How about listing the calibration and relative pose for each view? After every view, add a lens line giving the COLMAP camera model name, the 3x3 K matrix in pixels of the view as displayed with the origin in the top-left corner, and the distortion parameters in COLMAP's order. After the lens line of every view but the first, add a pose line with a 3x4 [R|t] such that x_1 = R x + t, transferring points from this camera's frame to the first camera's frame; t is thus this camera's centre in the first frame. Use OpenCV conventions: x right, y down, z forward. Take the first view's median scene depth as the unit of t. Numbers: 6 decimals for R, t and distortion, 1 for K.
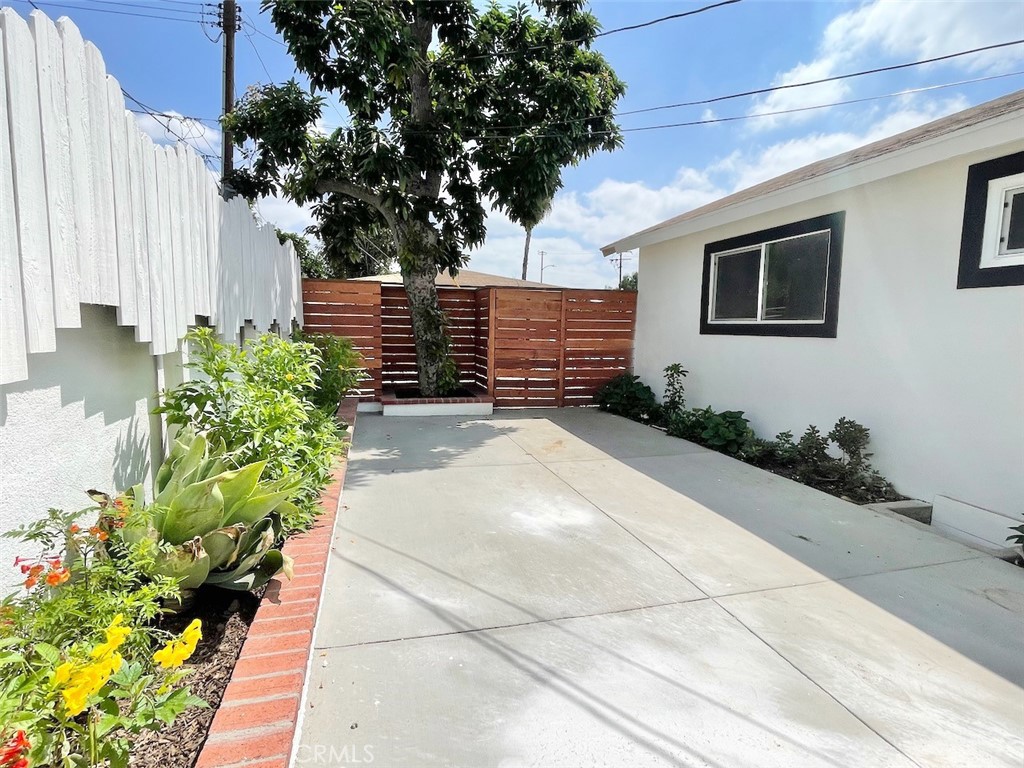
lens RADIAL K [[492.9, 0, 512.0], [0, 492.9, 384.0], [0, 0, 1]] dist [-0.012691, 0.000144]
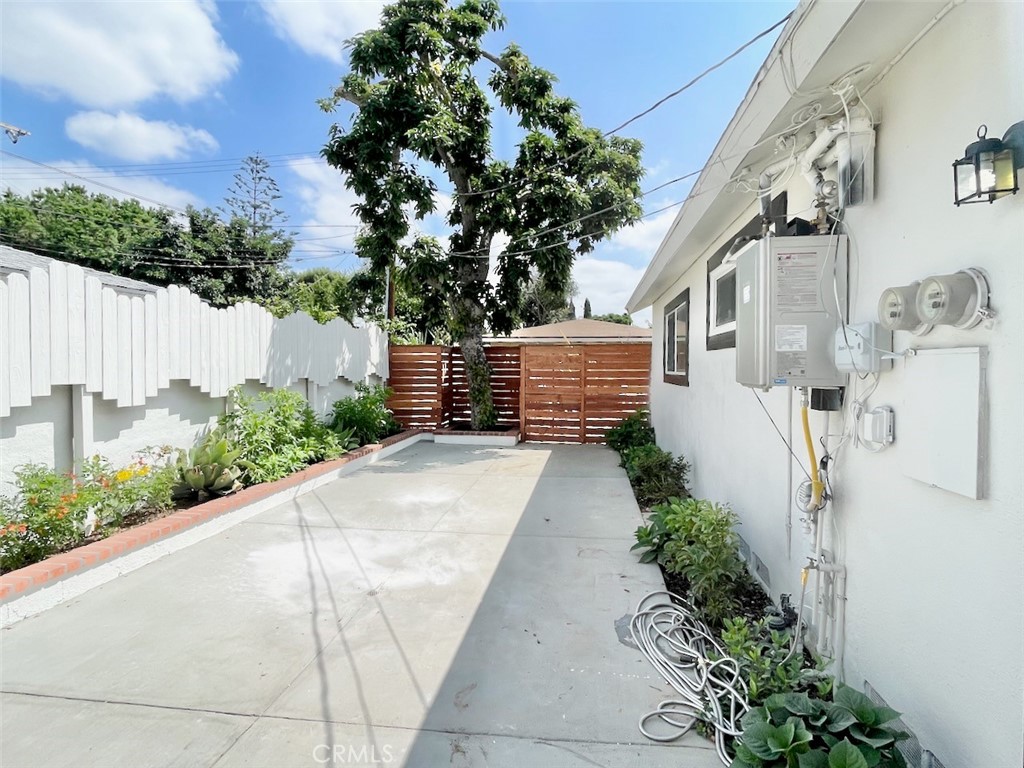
lens RADIAL K [[492.9, 0, 512.0], [0, 492.9, 384.0], [0, 0, 1]] dist [-0.012691, 0.000144]
pose [[0.934893, -0.004201, -0.354904, 1.438350], [-0.027231, 0.996134, -0.083523, 0.034113], [0.353883, 0.087750, 0.931164, -0.692763]]
